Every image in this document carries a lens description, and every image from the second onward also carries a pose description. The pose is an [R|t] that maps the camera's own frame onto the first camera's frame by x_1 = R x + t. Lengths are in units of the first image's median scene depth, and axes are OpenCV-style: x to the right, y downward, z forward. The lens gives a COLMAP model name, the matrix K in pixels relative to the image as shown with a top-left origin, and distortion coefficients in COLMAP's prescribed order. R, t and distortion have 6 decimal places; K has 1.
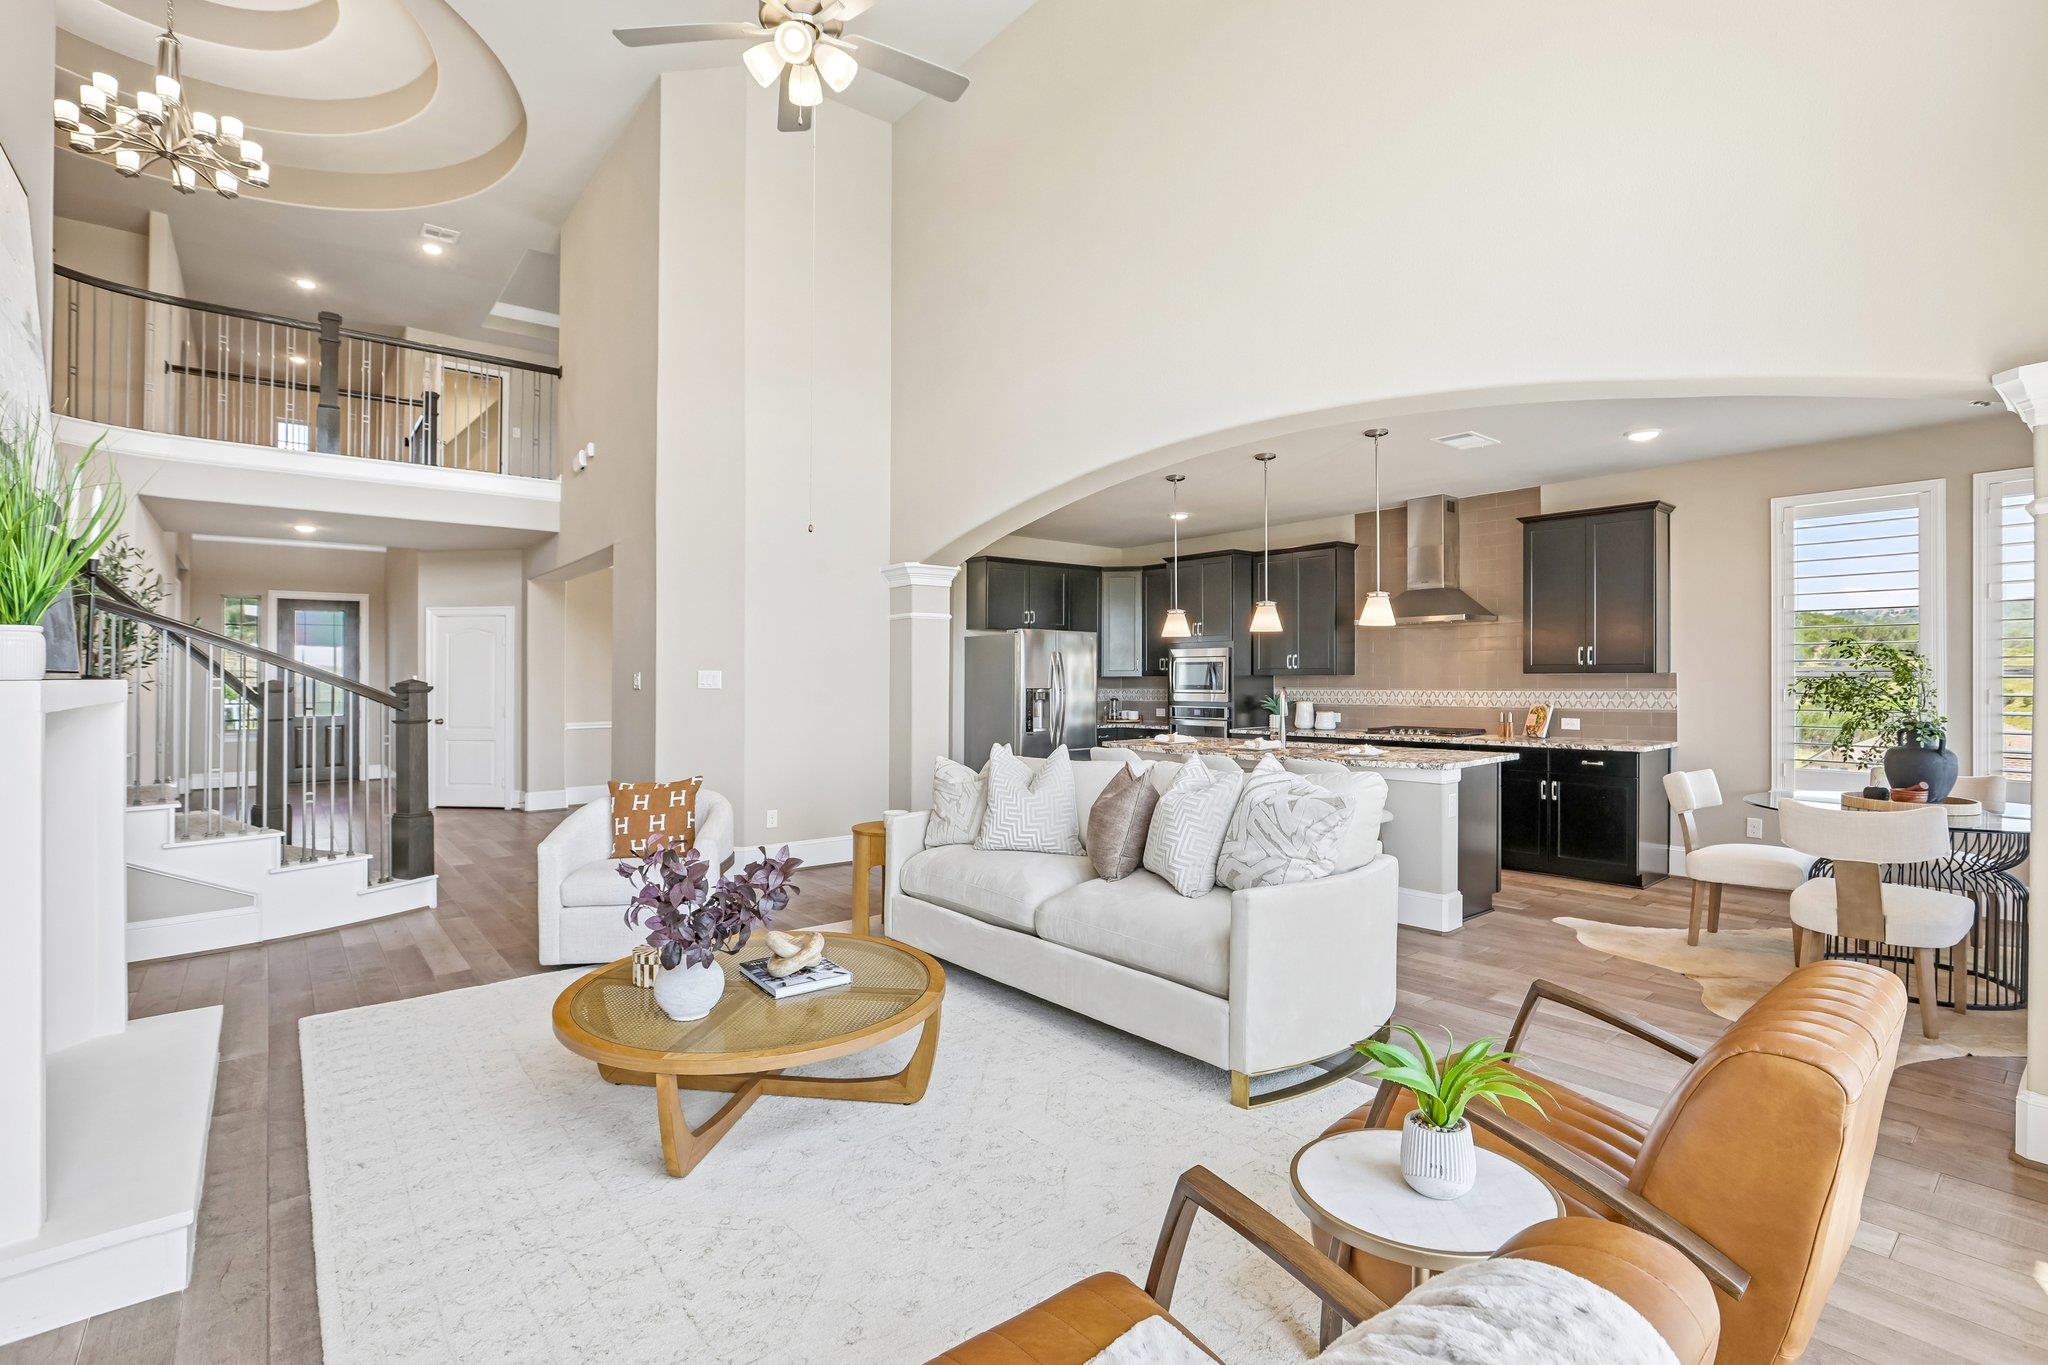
lens RADIAL K [[953.6, 0, 1044.3], [0, 953.6, 692.4], [0, 0, 1]] dist [-0.041549, 0.009167]
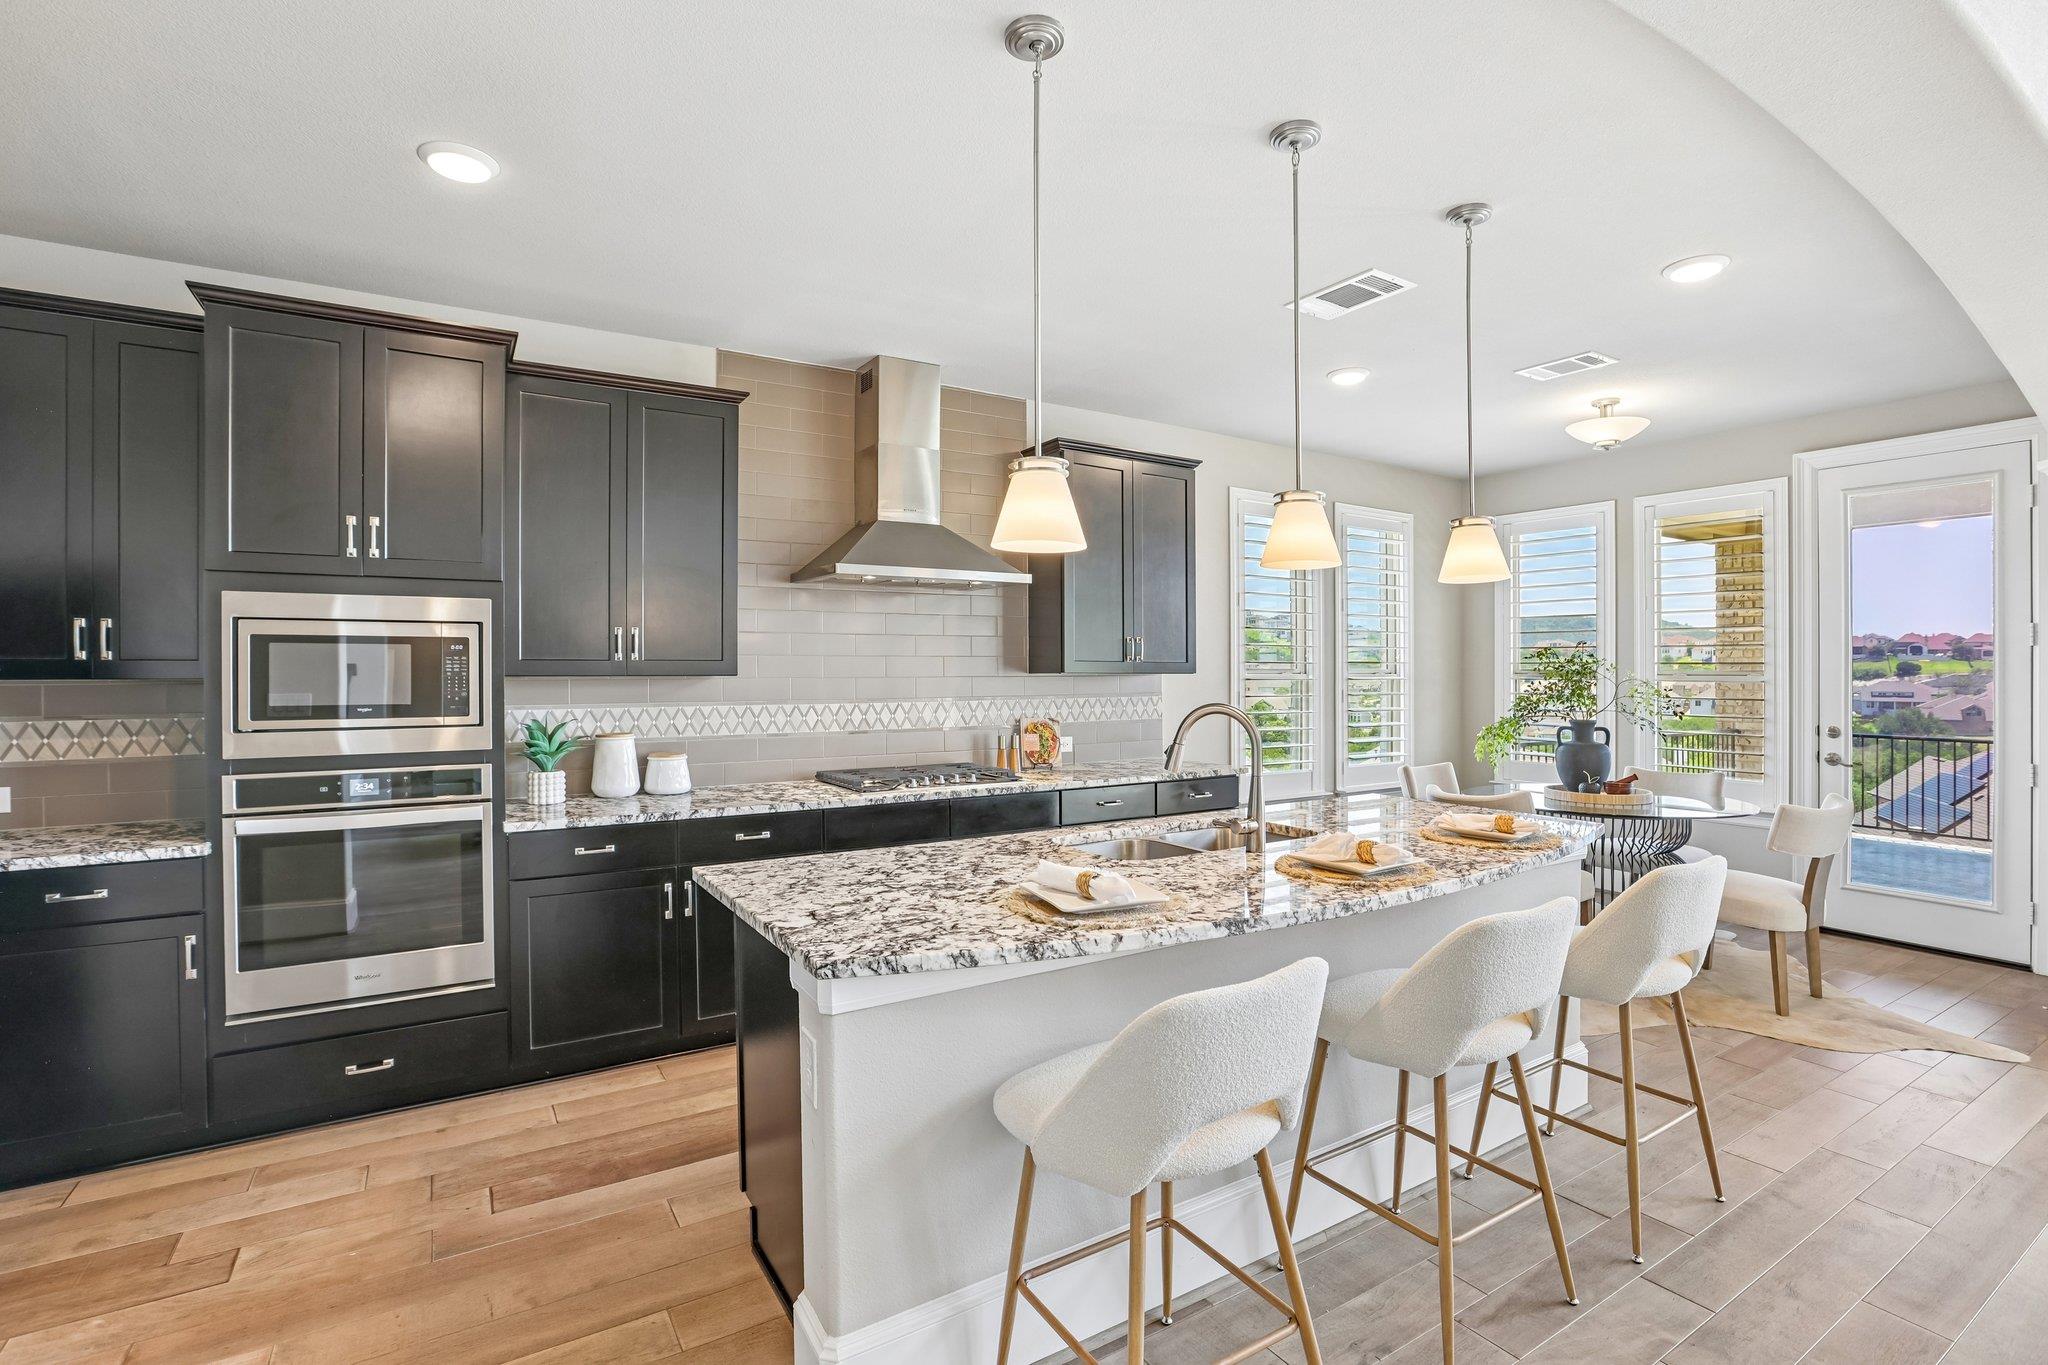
lens RADIAL K [[953.6, 0, 1009.0], [0, 953.6, 674.5], [0, 0, 1]] dist [-0.041549, 0.009167]
pose [[0.146584, 0.005008, 0.989186, -0.157183], [0.016718, 0.999832, -0.007540, -0.014458], [-0.989057, 0.017642, 0.146475, 0.896857]]
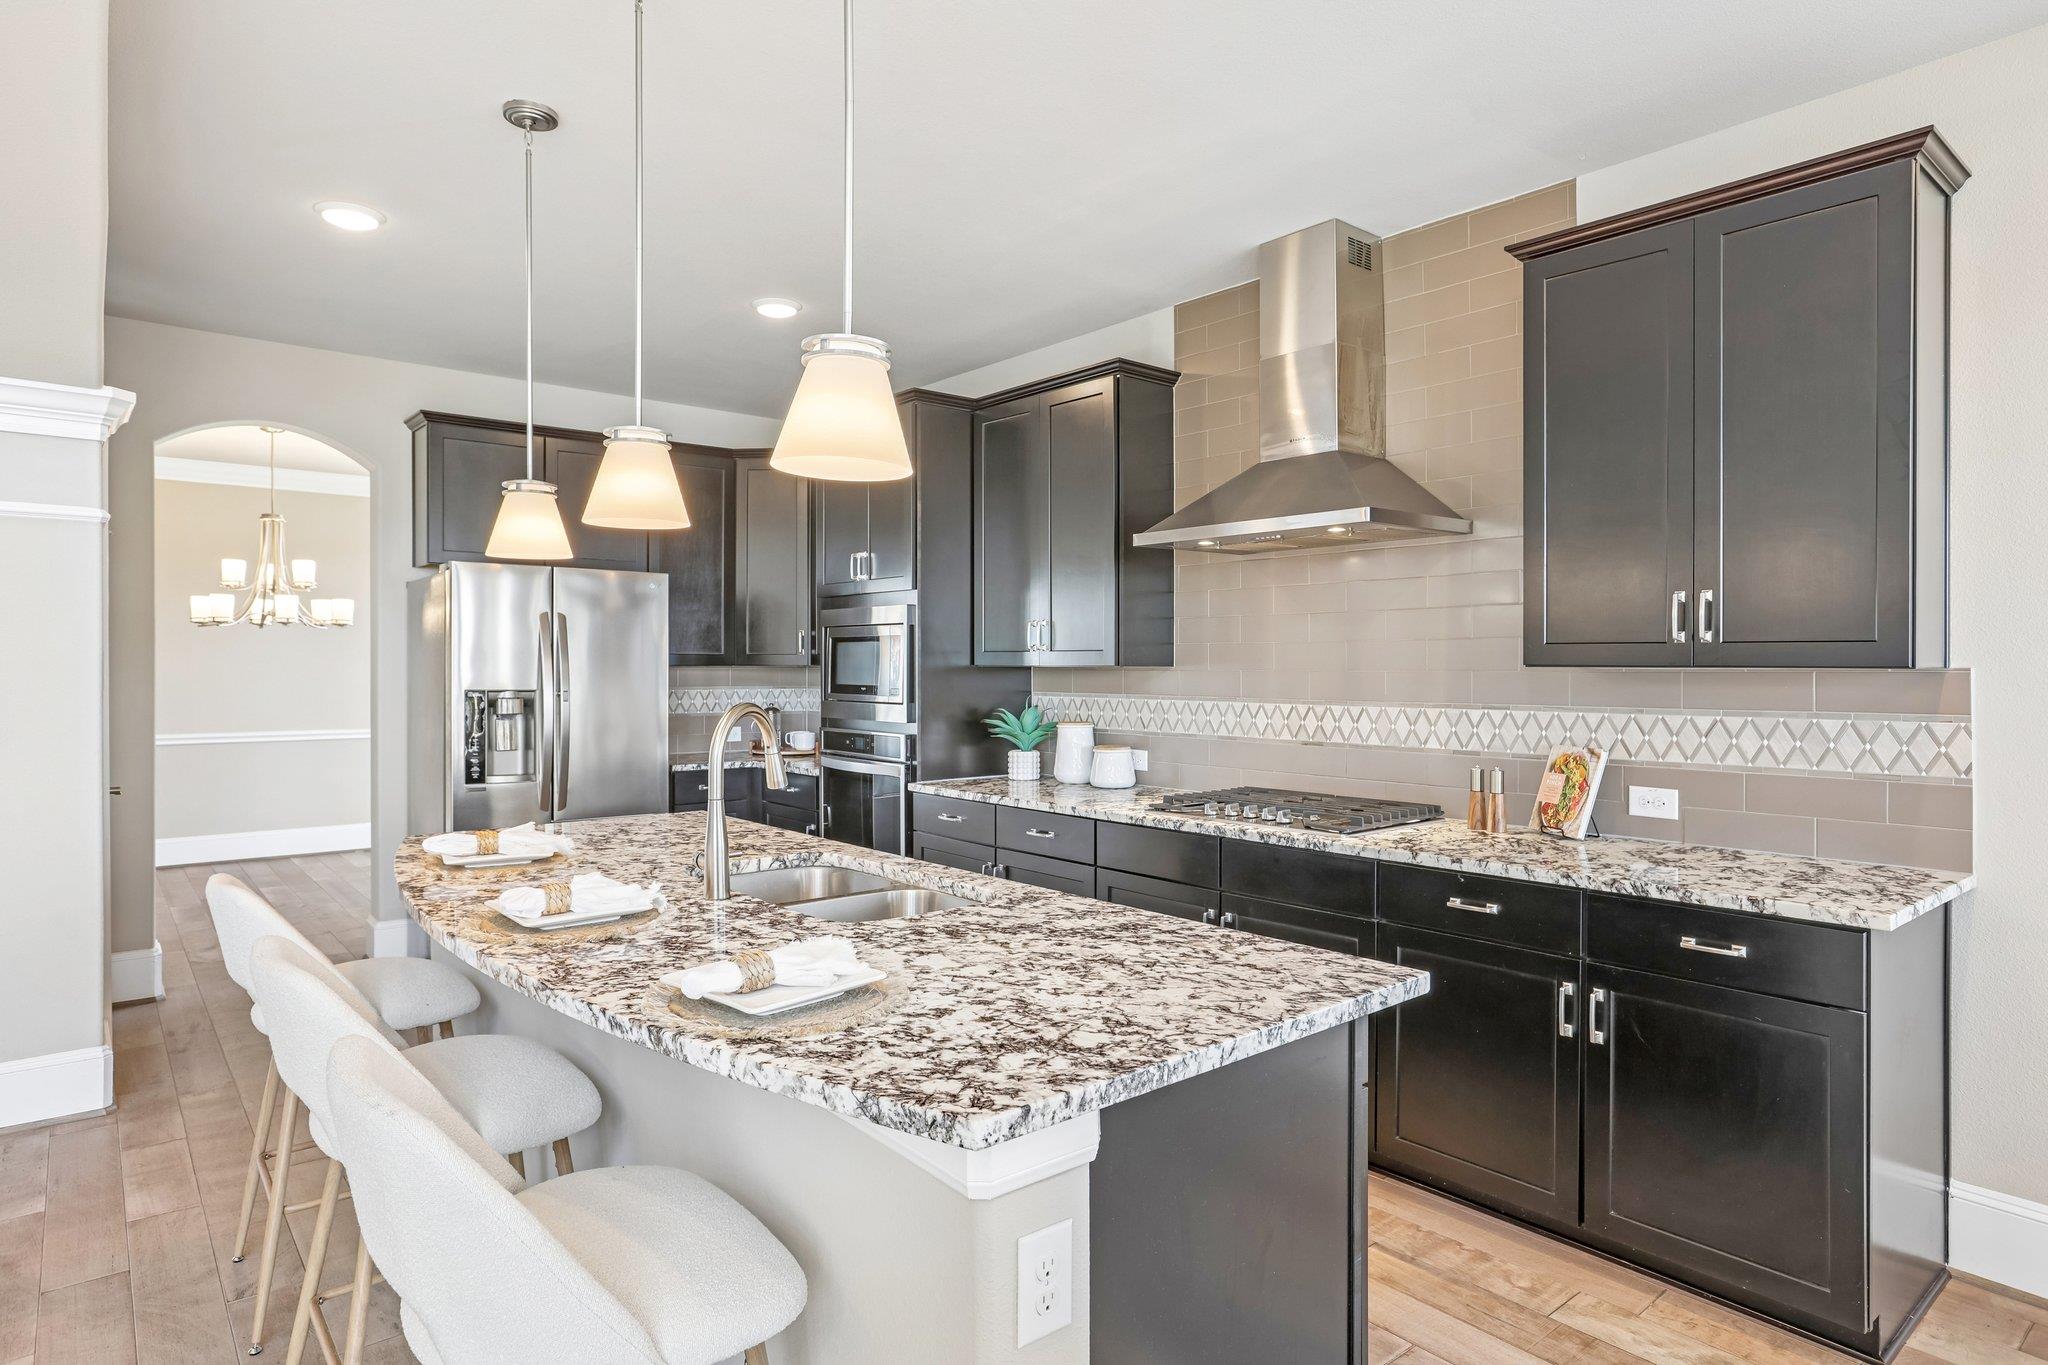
lens RADIAL K [[1169.5, 0, 1044.4], [0, 1169.5, 671.7], [0, 0, 1]] dist [-0.003958, 0.002434]
pose [[0.999972, 0.006249, 0.003998, 0.303655], [-0.006219, 0.999952, -0.007583, -0.013088], [-0.004046, 0.007558, 0.999963, 0.518296]]
